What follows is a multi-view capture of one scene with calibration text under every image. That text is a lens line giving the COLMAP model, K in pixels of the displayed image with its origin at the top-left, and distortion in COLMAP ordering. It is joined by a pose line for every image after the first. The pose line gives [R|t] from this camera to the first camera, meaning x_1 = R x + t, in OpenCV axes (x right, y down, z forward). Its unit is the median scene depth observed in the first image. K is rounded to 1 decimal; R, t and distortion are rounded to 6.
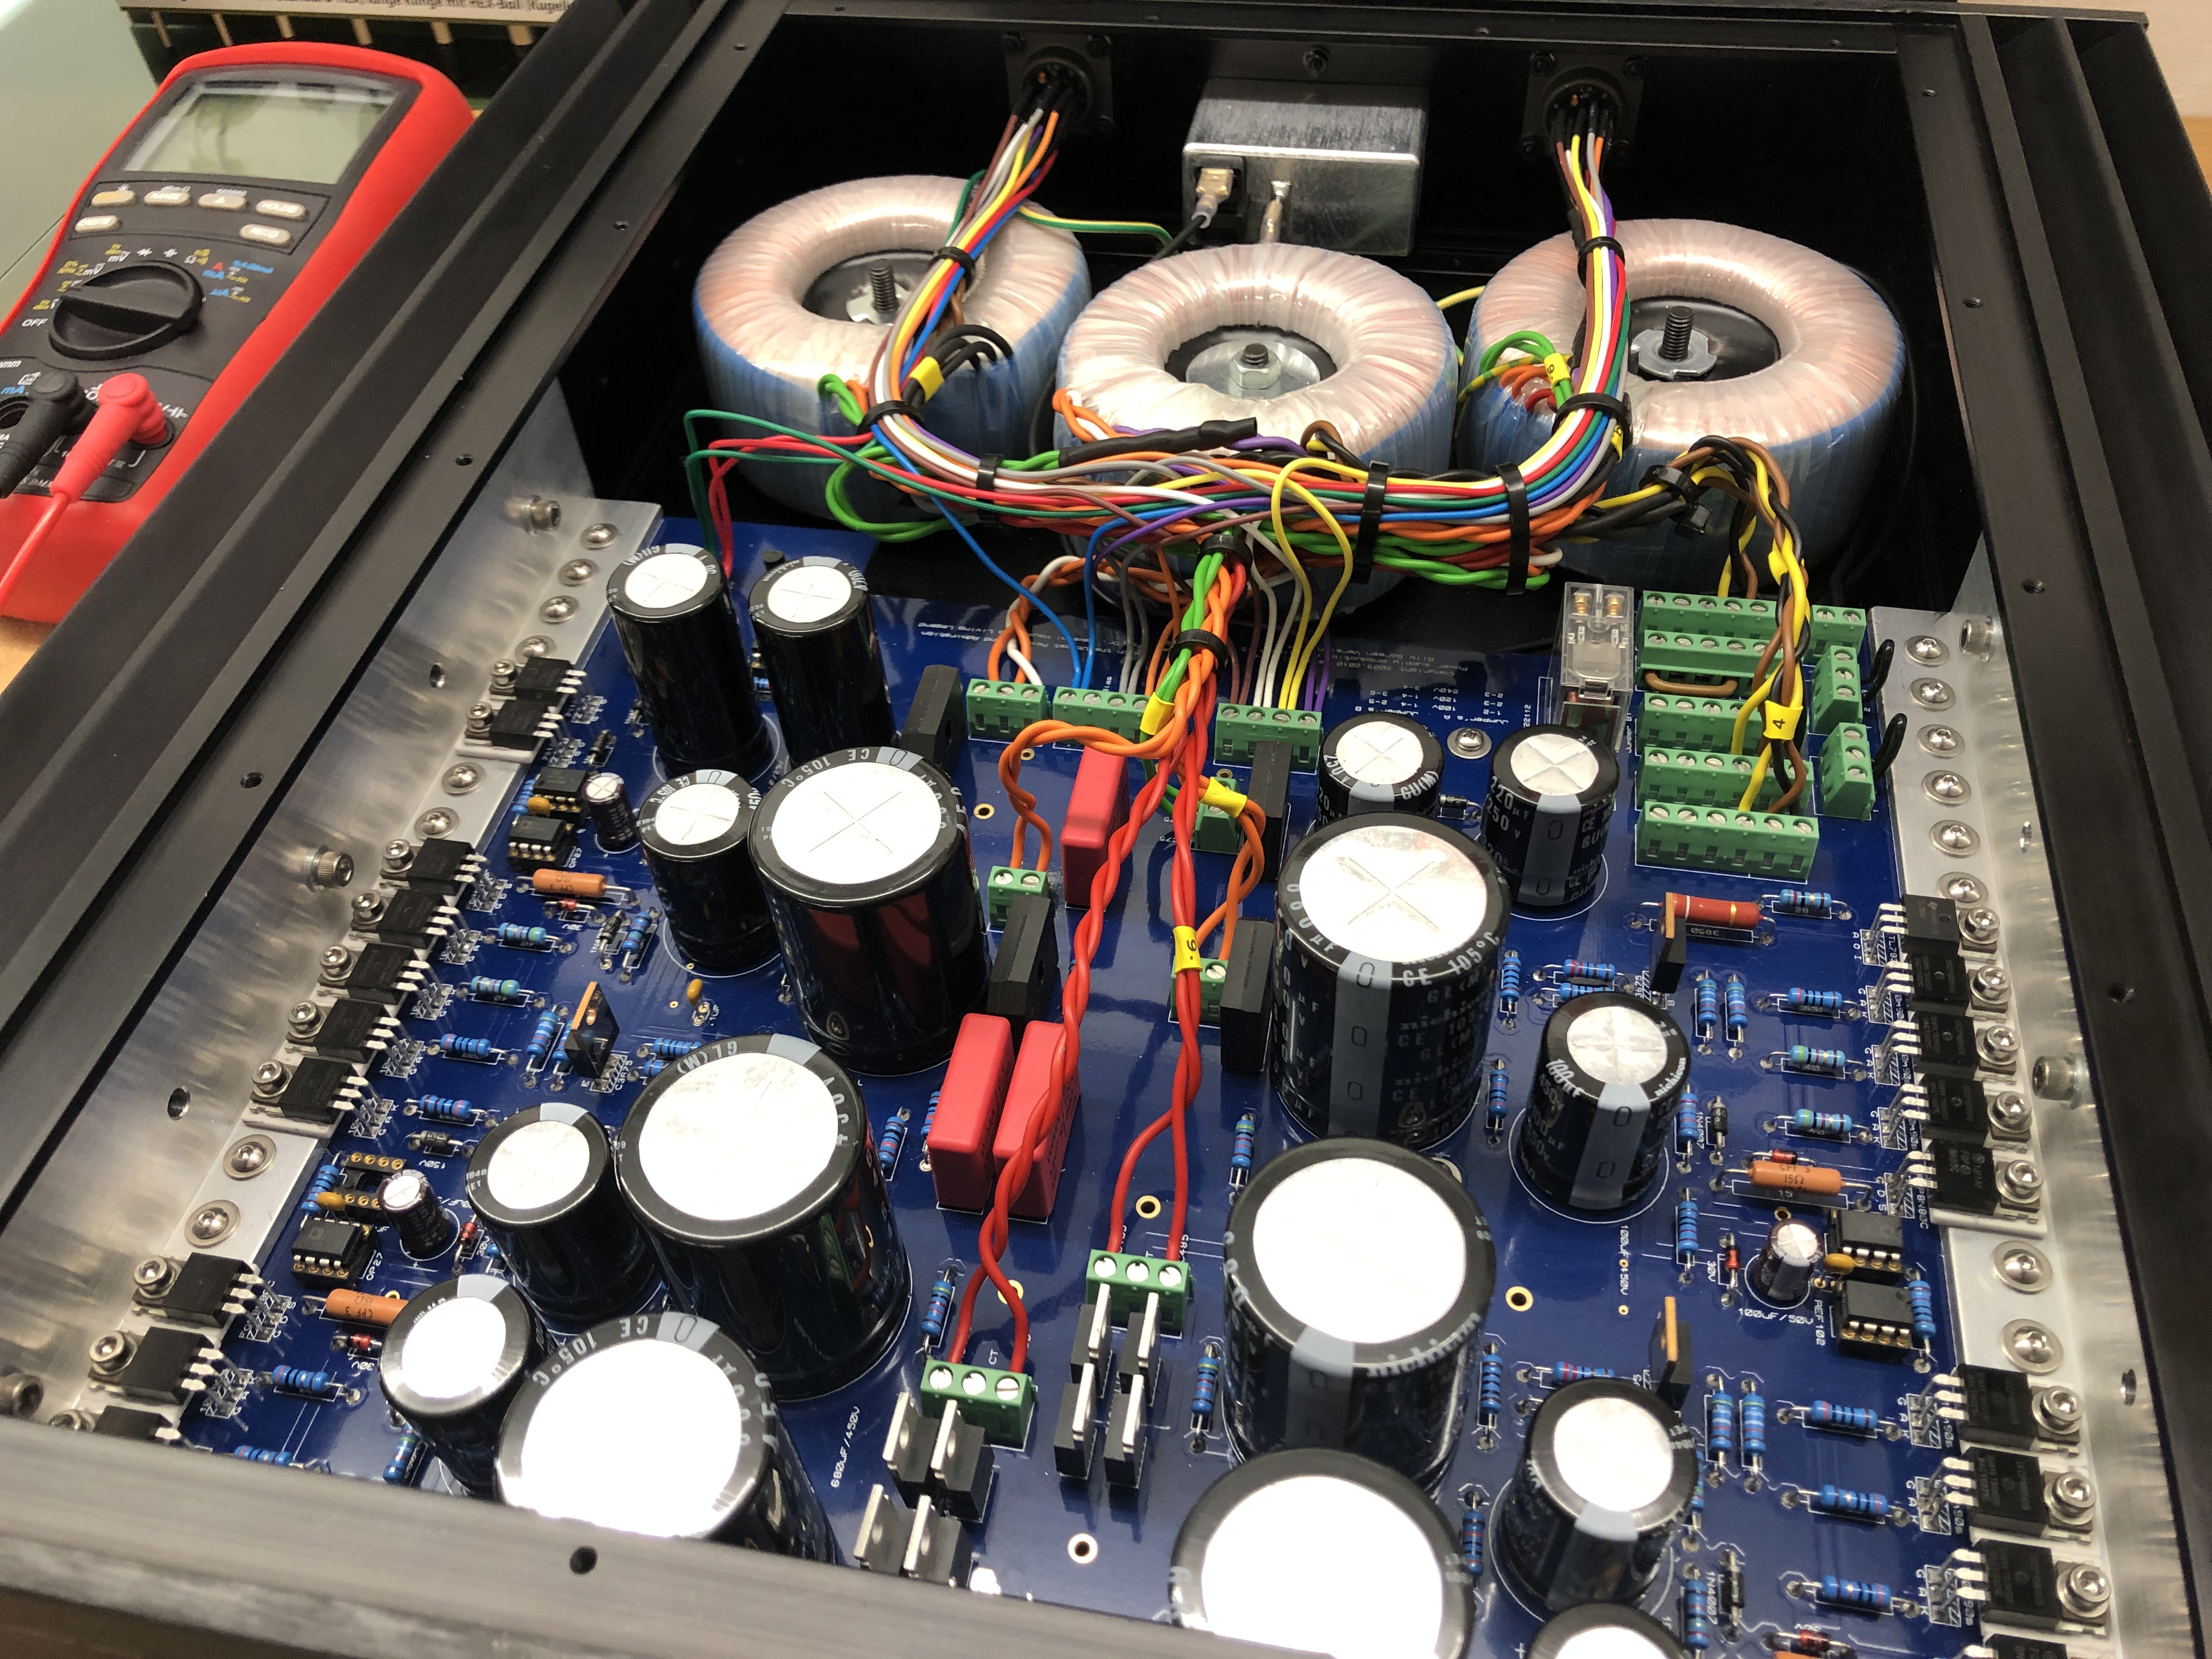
lens RADIAL K [[1875.3, 0, 1106.0], [0, 1875.3, 829.5], [0, 0, 1]] dist [-0.001839, -0.009836]
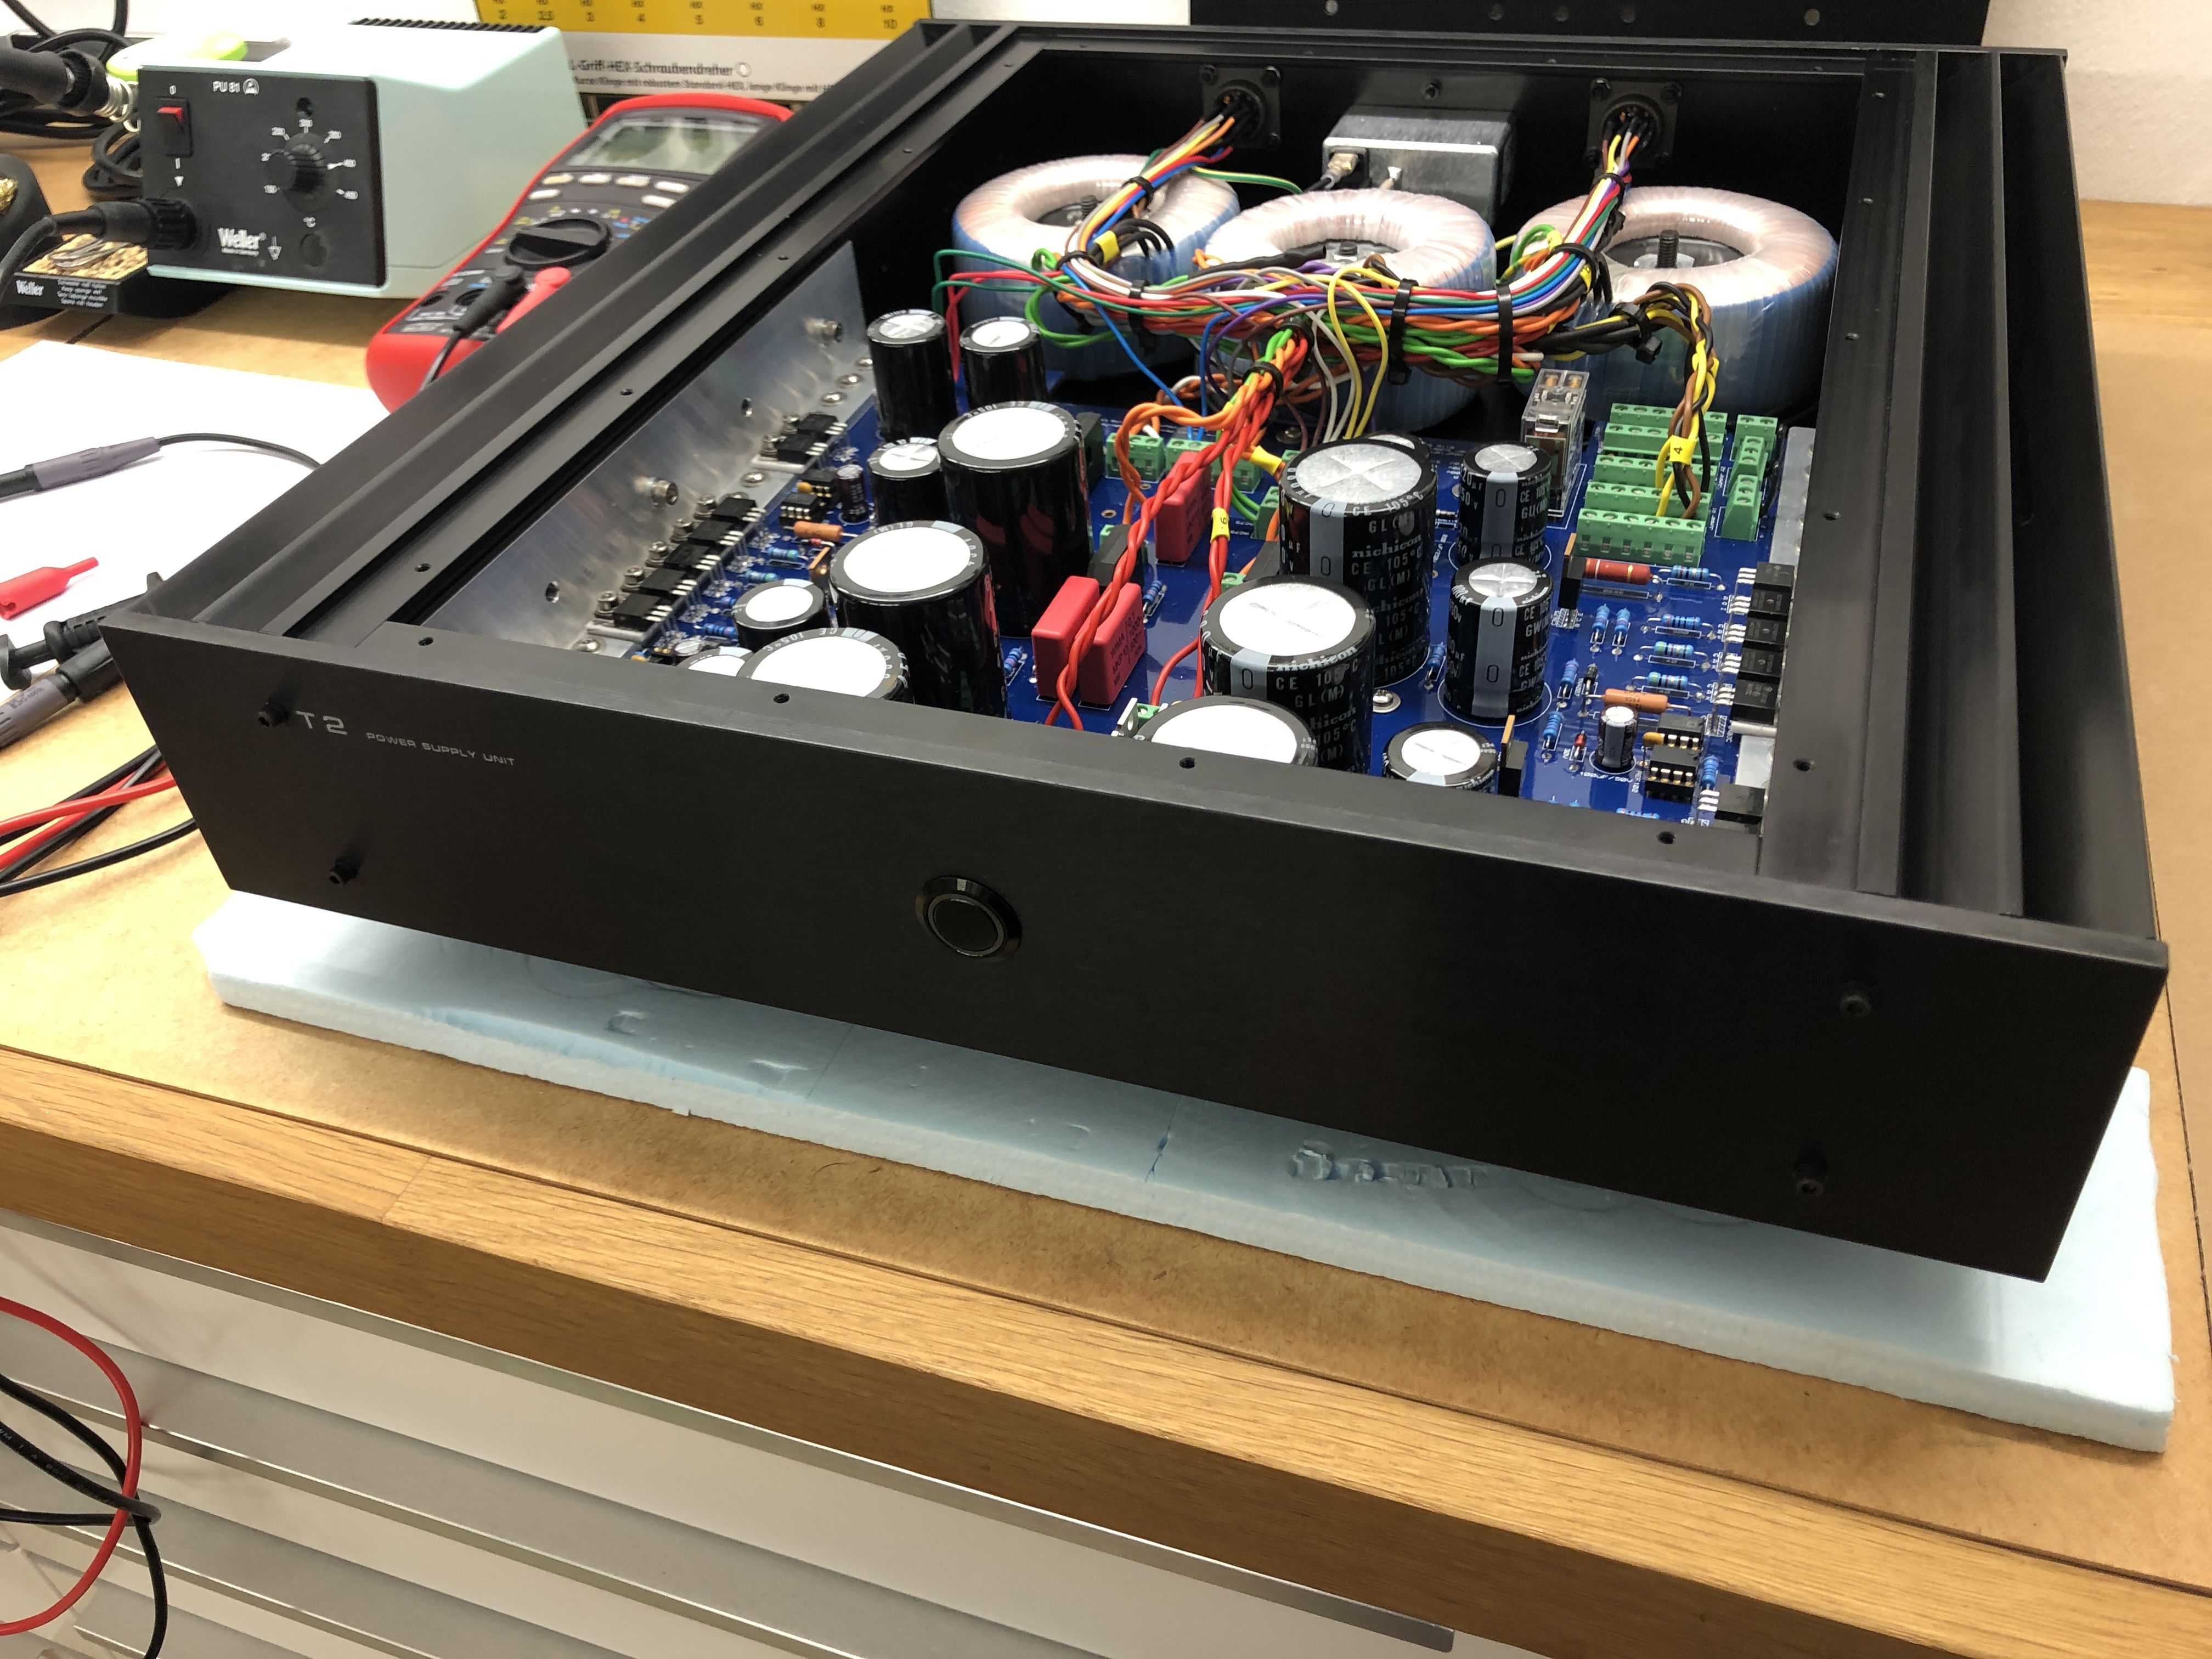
lens RADIAL K [[1875.3, 0, 1106.0], [0, 1875.3, 829.5], [0, 0, 1]] dist [-0.001839, -0.009836]
pose [[0.986975, 0.080527, -0.139268, 0.138815], [-0.100777, 0.984275, -0.145074, 0.405403], [0.125396, 0.157219, 0.979570, -0.317252]]
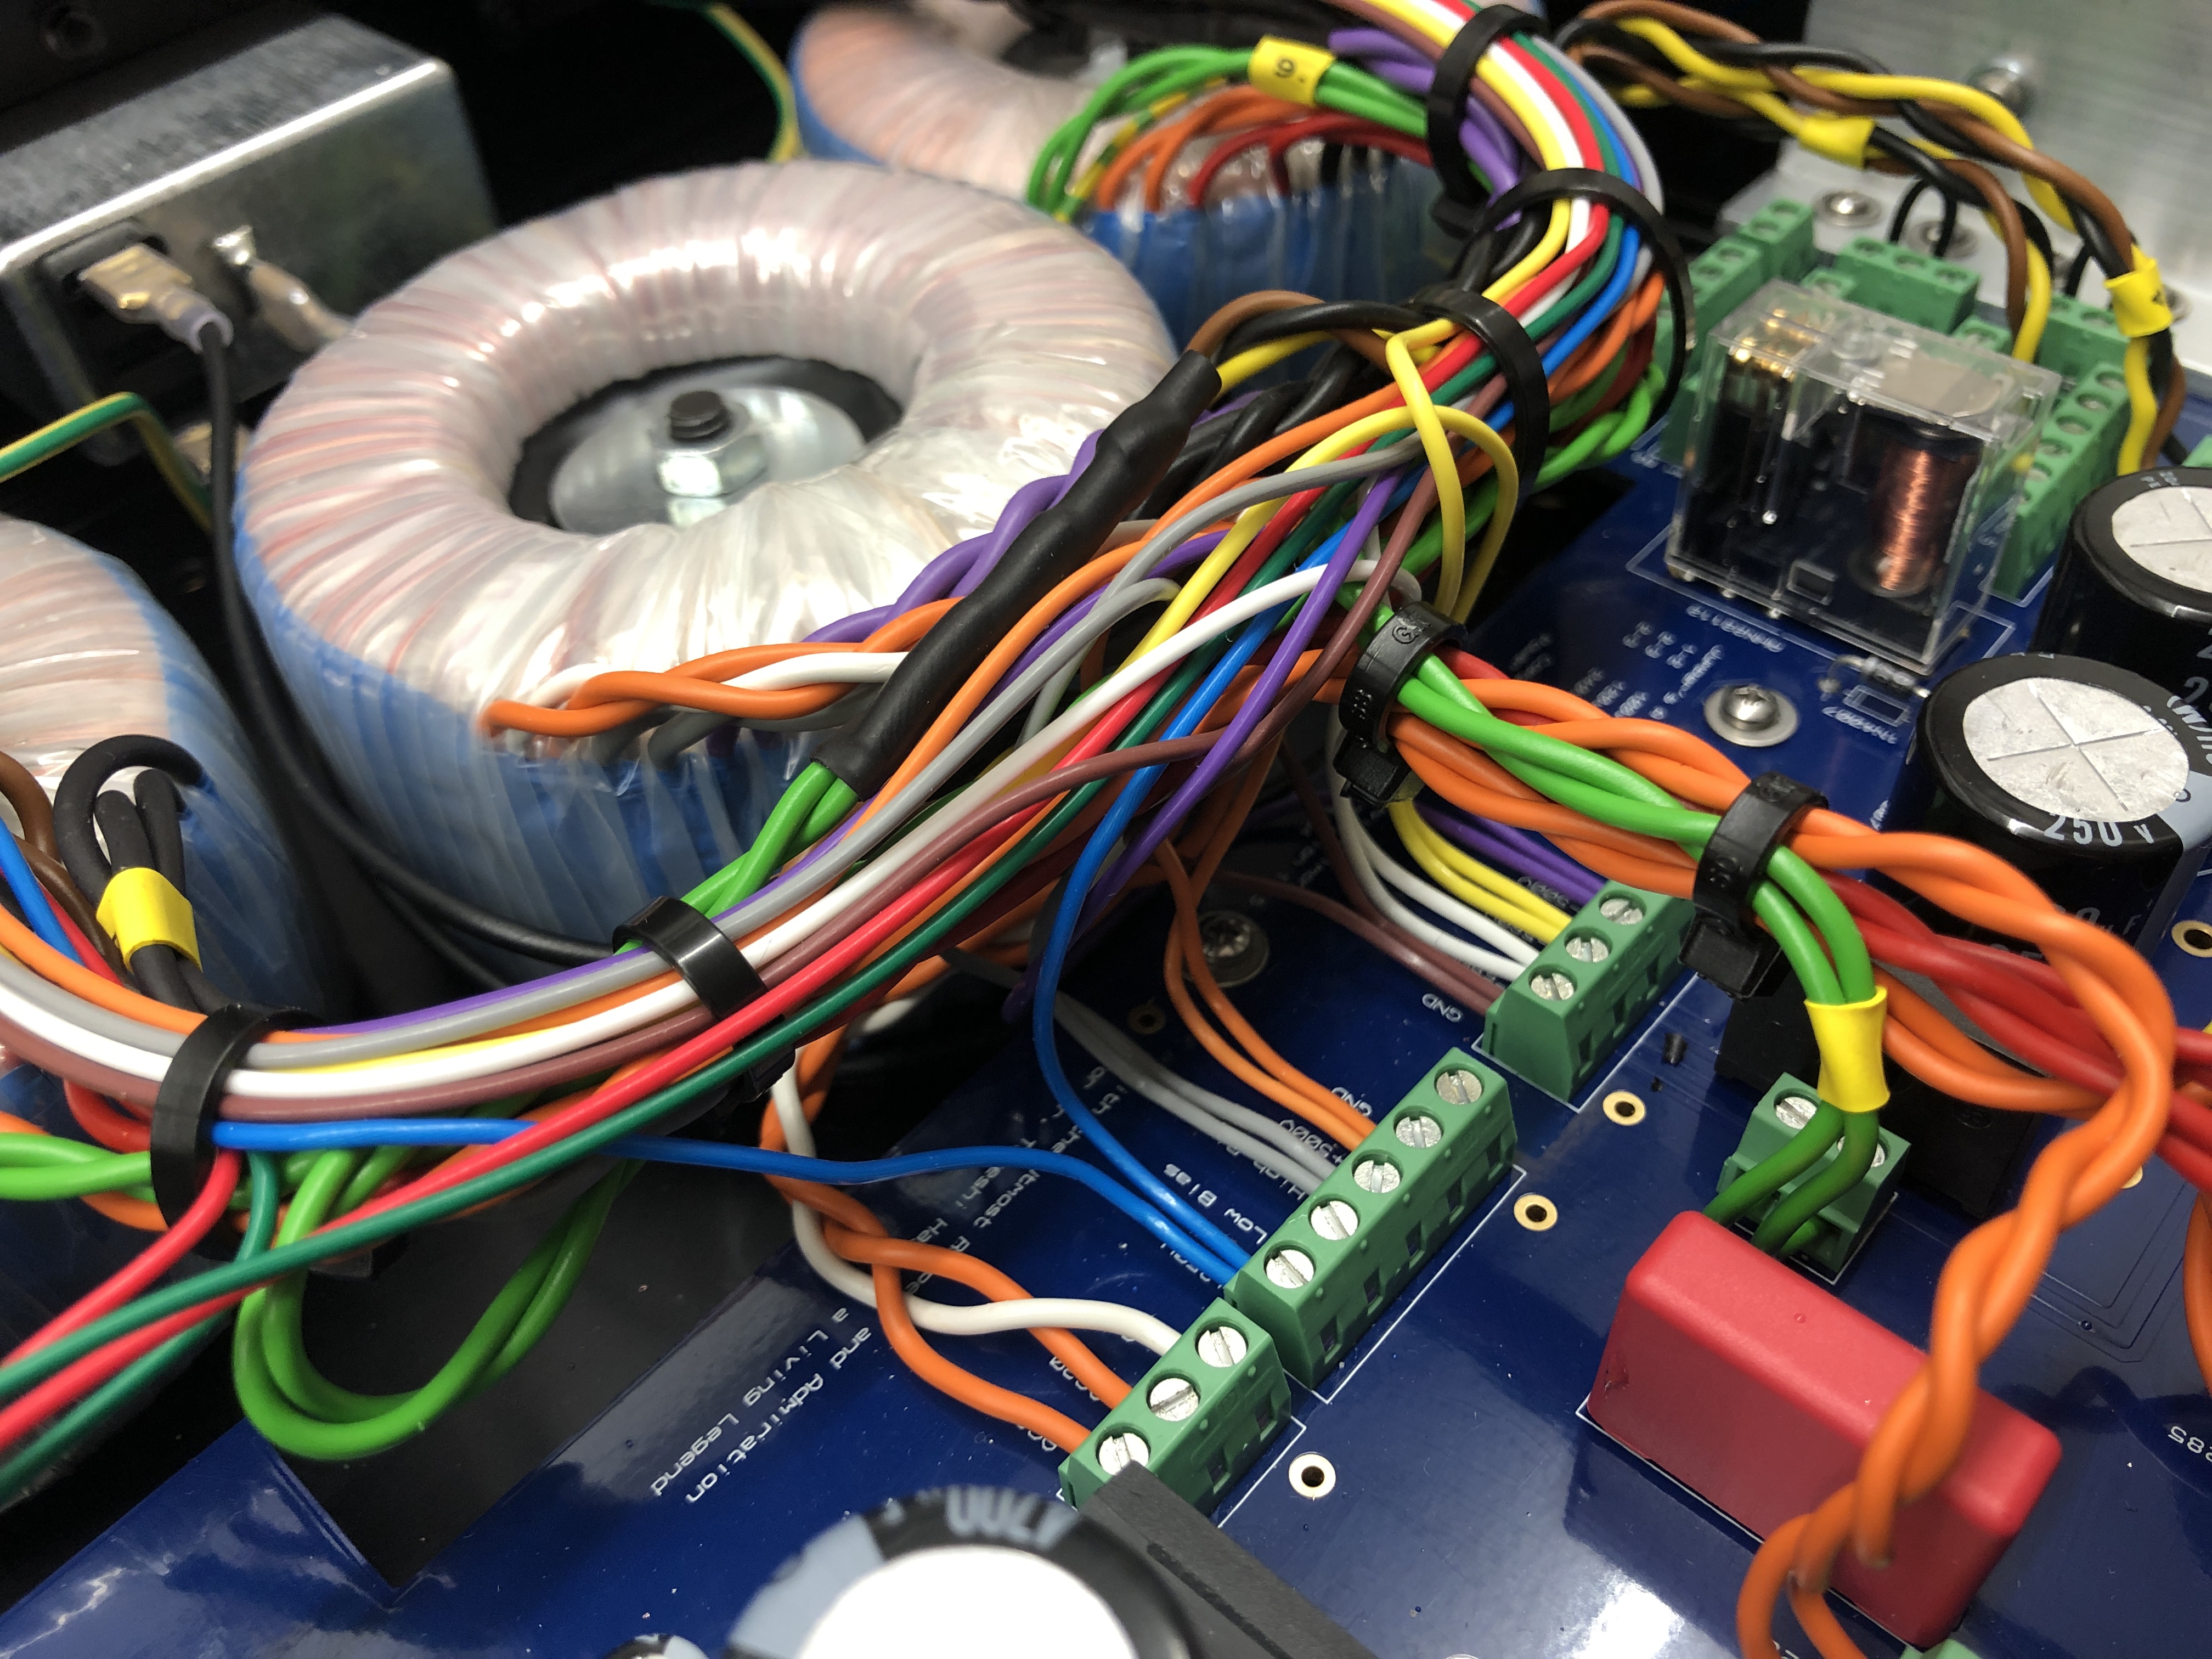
lens RADIAL K [[1875.3, 0, 1106.0], [0, 1875.3, 829.5], [0, 0, 1]] dist [-0.001839, -0.009836]
pose [[0.519665, -0.606815, 0.601435, -0.195612], [0.663925, 0.729875, 0.162745, -0.204744], [-0.537729, 0.314735, 0.782170, 0.686902]]
